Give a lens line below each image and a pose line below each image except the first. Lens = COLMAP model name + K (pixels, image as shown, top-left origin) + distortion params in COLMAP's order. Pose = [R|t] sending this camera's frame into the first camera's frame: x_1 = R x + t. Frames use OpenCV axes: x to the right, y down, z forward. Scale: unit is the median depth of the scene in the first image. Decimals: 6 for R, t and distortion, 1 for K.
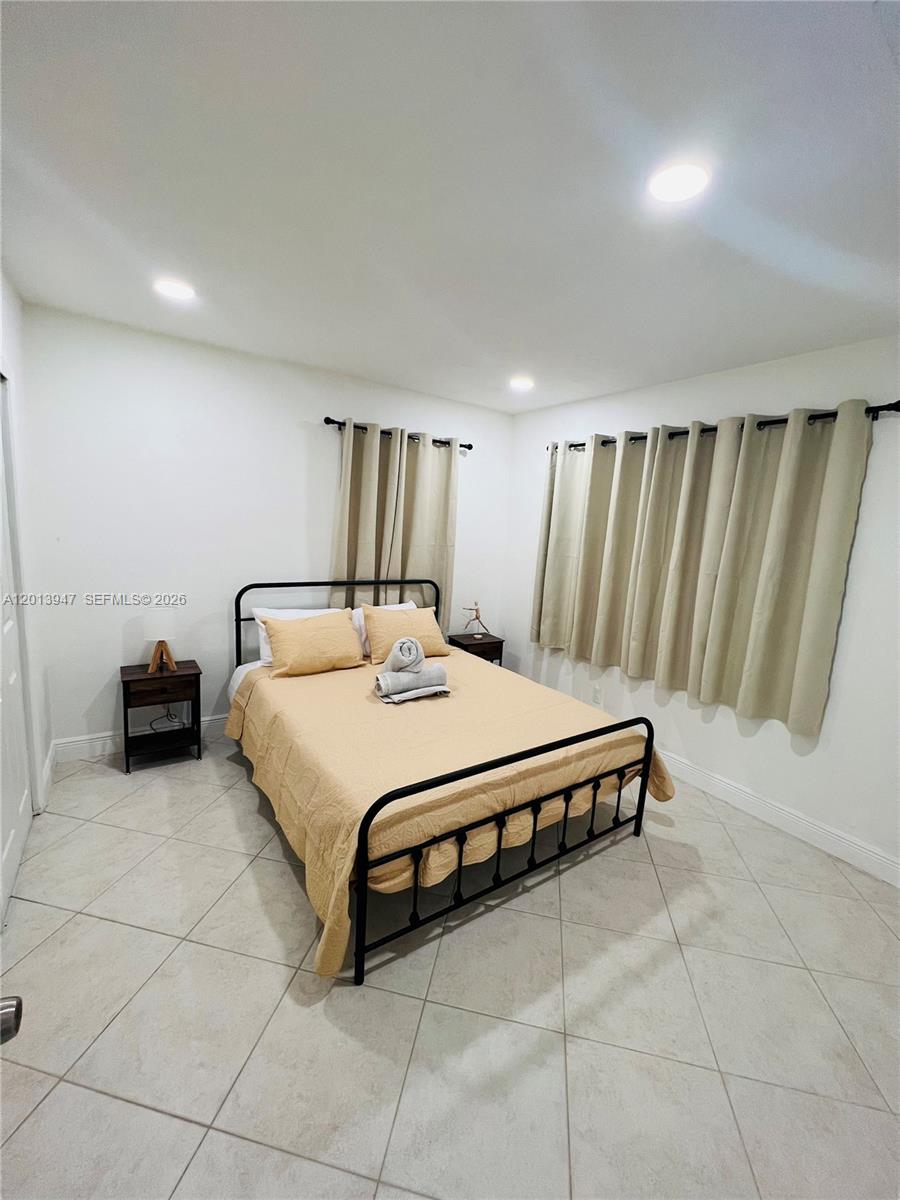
lens RADIAL K [[482.4, 0, 455.0], [0, 482.4, 600.3], [0, 0, 1]] dist [-0.003375, 0.000599]
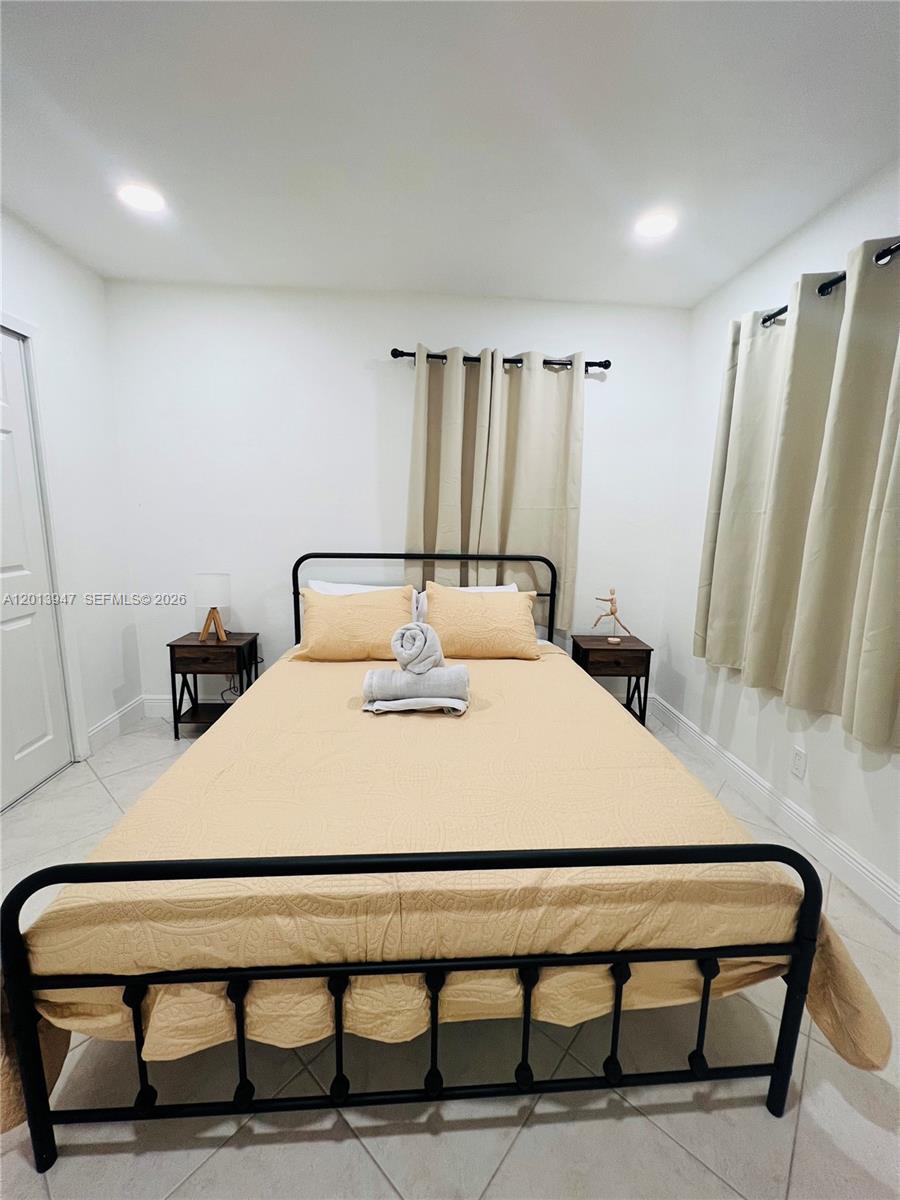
lens RADIAL K [[482.4, 0, 452.2], [0, 482.4, 597.8], [0, 0, 1]] dist [-0.003375, 0.000599]
pose [[0.859232, 0.043971, -0.509694, 0.242038], [-0.050096, 0.998743, 0.001711, 0.031326], [0.509128, 0.024064, 0.860354, 0.347610]]
